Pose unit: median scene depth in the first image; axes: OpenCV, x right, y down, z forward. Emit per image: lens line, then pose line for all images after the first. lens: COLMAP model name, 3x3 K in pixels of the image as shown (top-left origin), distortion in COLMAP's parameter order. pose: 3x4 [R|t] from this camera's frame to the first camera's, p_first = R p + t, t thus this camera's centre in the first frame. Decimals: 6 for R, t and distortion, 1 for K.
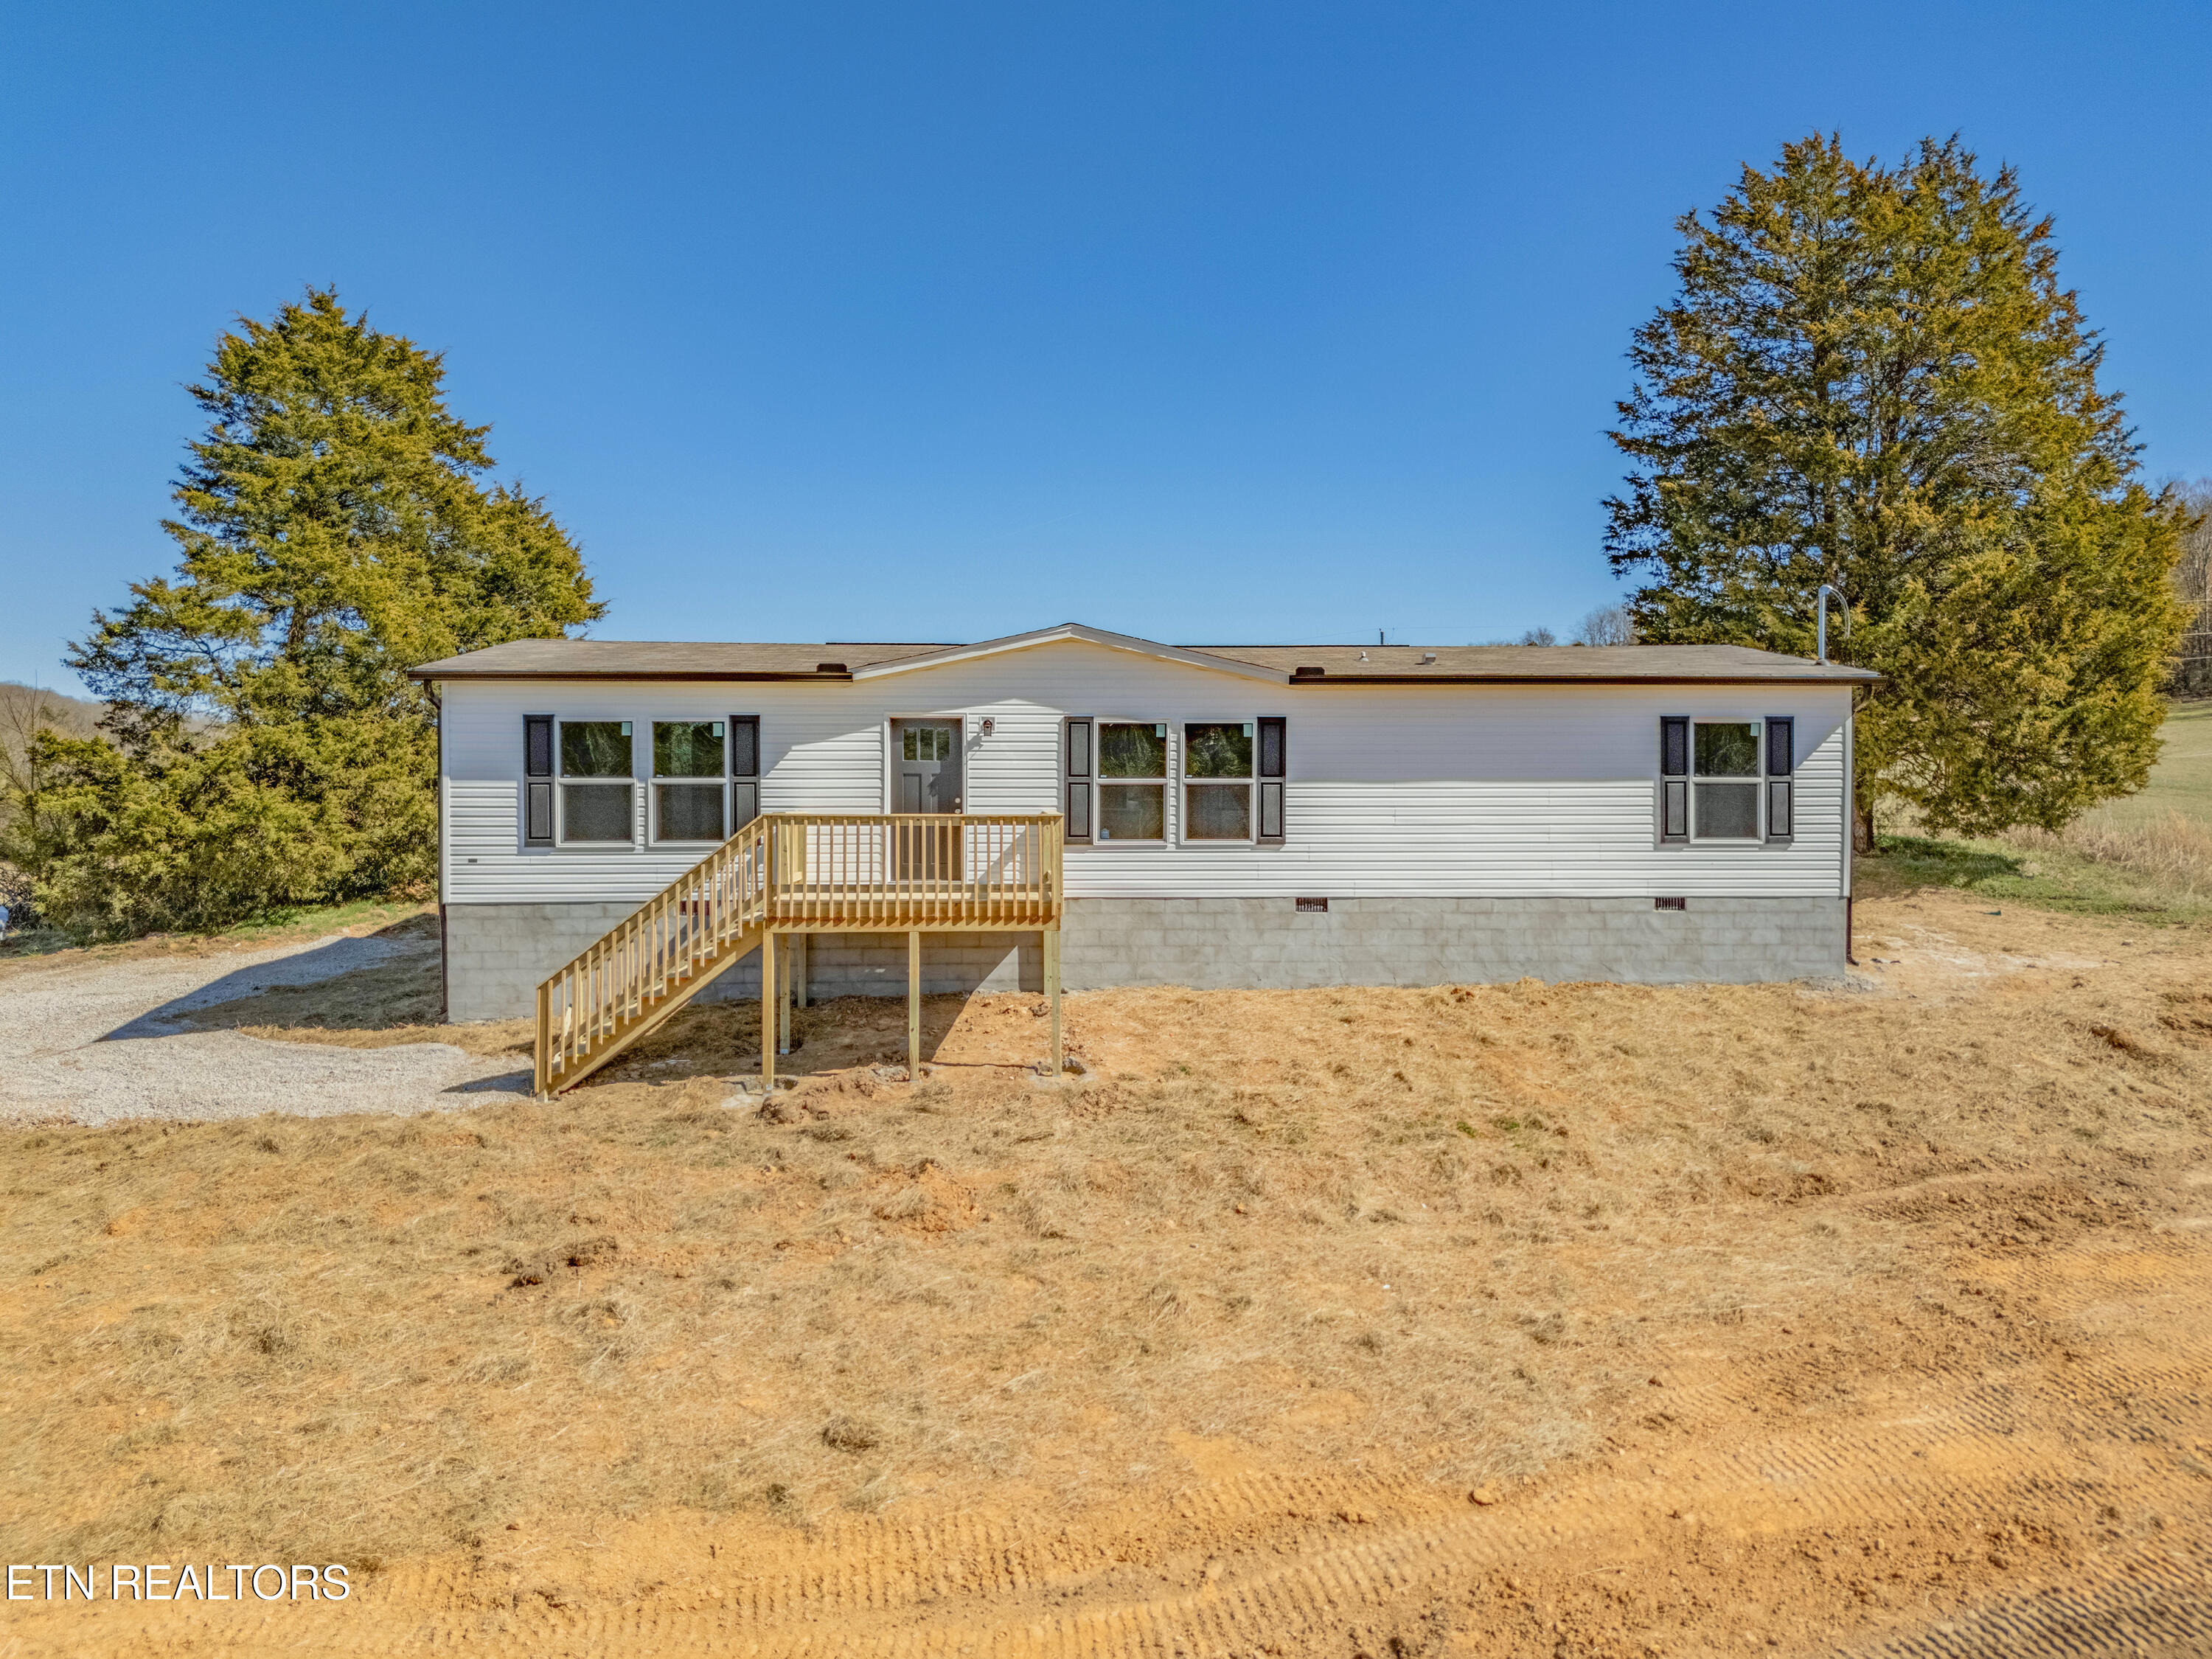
lens RADIAL K [[1649.6, 0, 1058.9], [0, 1649.6, 835.3], [0, 0, 1]] dist [0.036267, -0.020026]
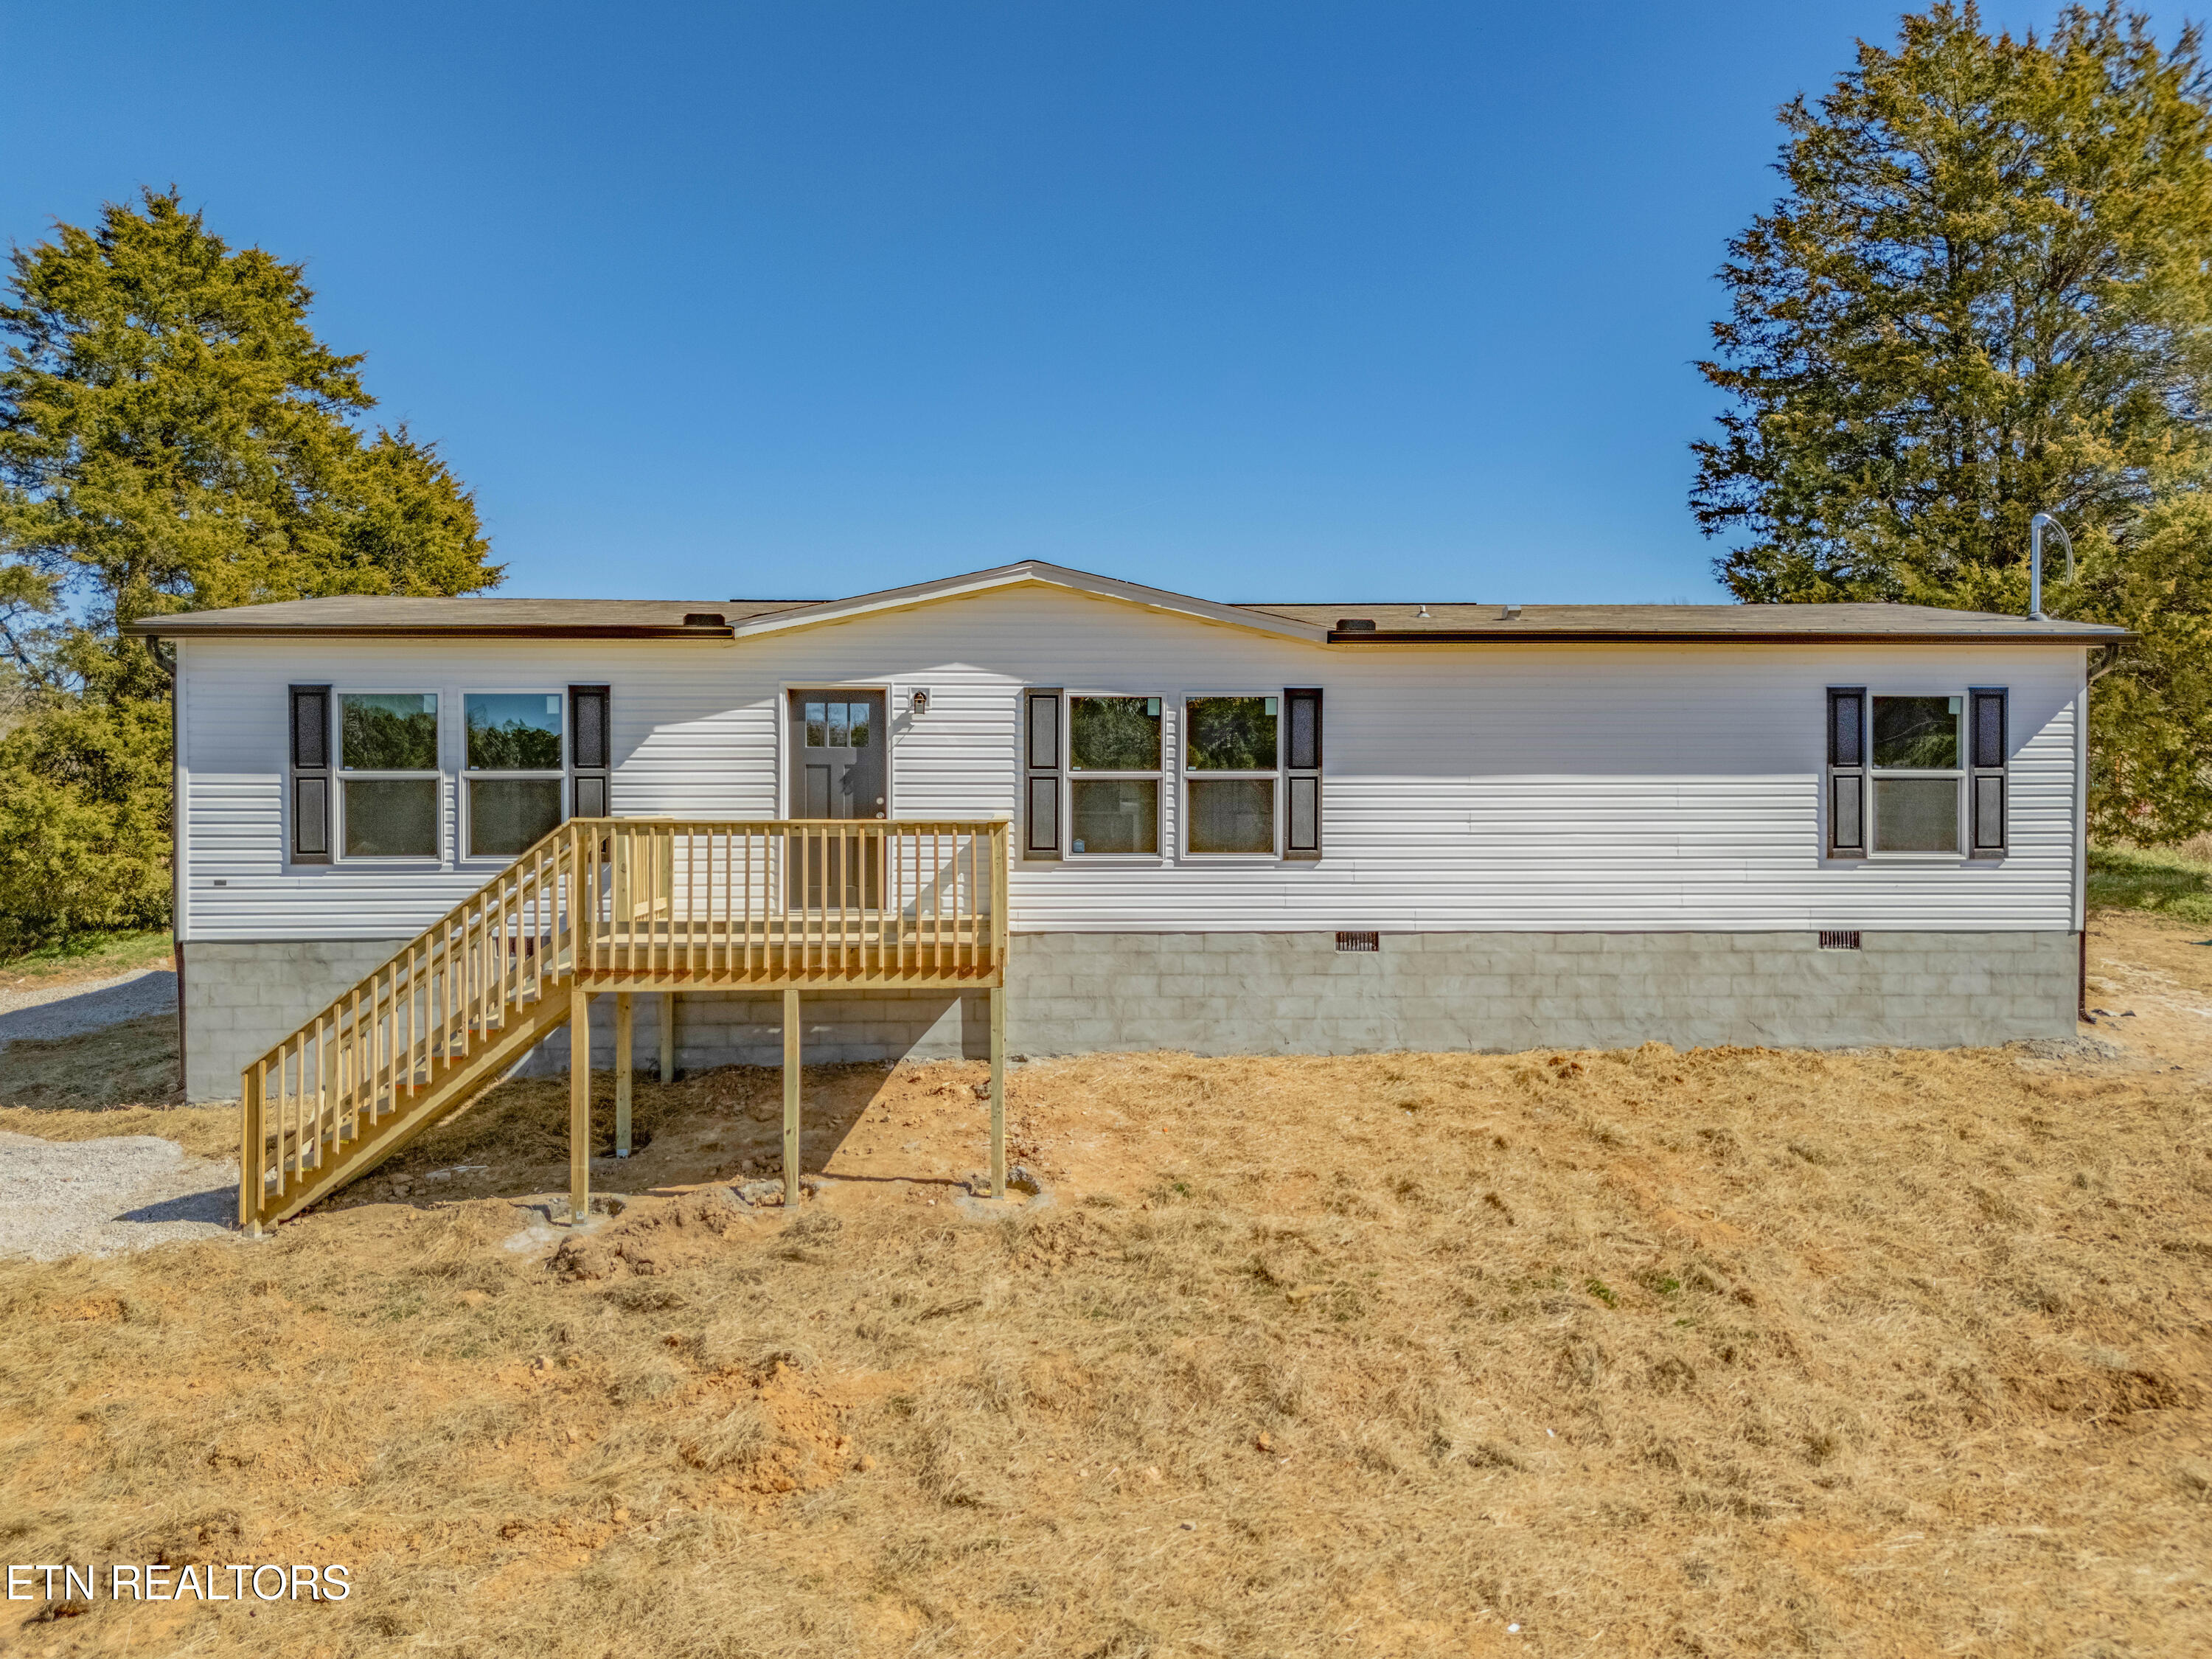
lens RADIAL K [[1539.3, 0, 1098.6], [0, 1539.3, 830.9], [0, 0, 1]] dist [0.021607, -0.005999]
pose [[0.999979, -0.000247, 0.006435, 0.032593], [0.000273, 0.999992, -0.004106, -0.004851], [-0.006433, 0.004108, 0.999971, 0.310124]]
